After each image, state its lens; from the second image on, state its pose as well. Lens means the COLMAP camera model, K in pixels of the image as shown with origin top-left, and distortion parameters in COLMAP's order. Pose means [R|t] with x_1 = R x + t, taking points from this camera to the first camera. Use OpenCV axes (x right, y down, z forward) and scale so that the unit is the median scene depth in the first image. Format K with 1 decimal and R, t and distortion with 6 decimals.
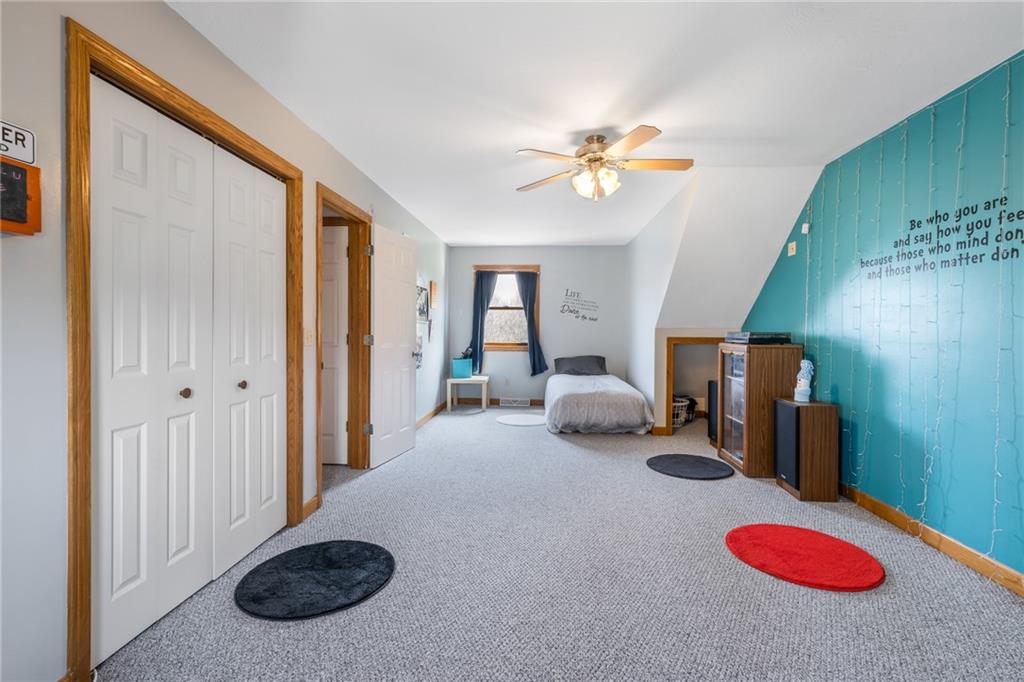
lens RADIAL K [[461.8, 0, 510.6], [0, 461.8, 328.8], [0, 0, 1]] dist [0.001752, 0.000169]
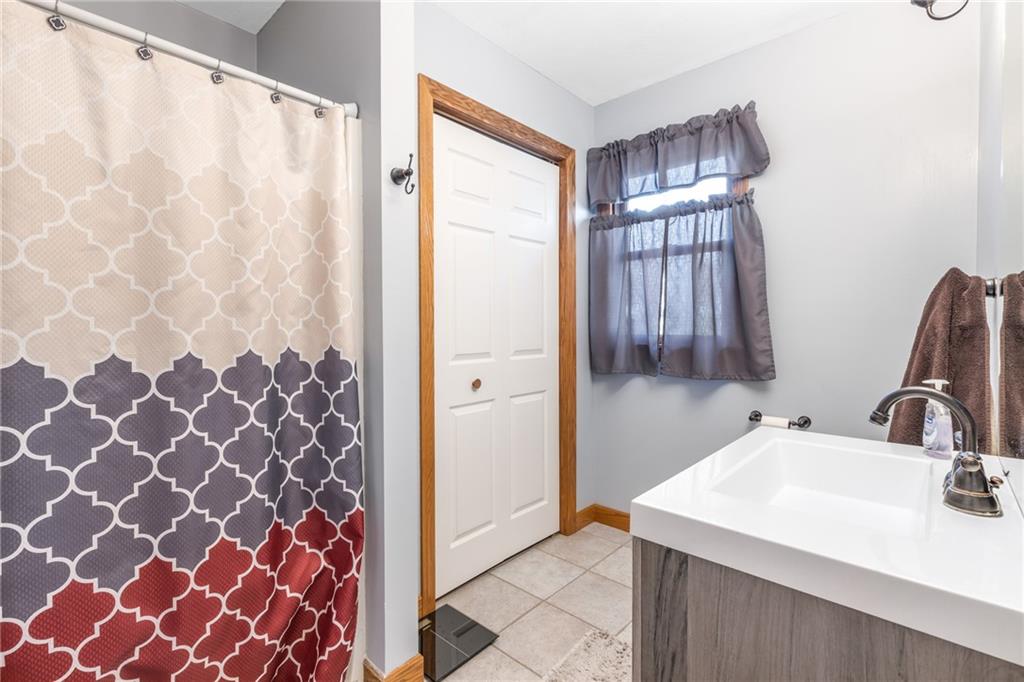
lens RADIAL K [[461.8, 0, 510.6], [0, 461.8, 328.8], [0, 0, 1]] dist [0.001752, 0.000169]
pose [[0.784709, 0.009421, -0.619793, 0.014752], [-0.002638, 0.999926, 0.011859, 0.001005], [0.619859, -0.007671, 0.784676, 0.165485]]
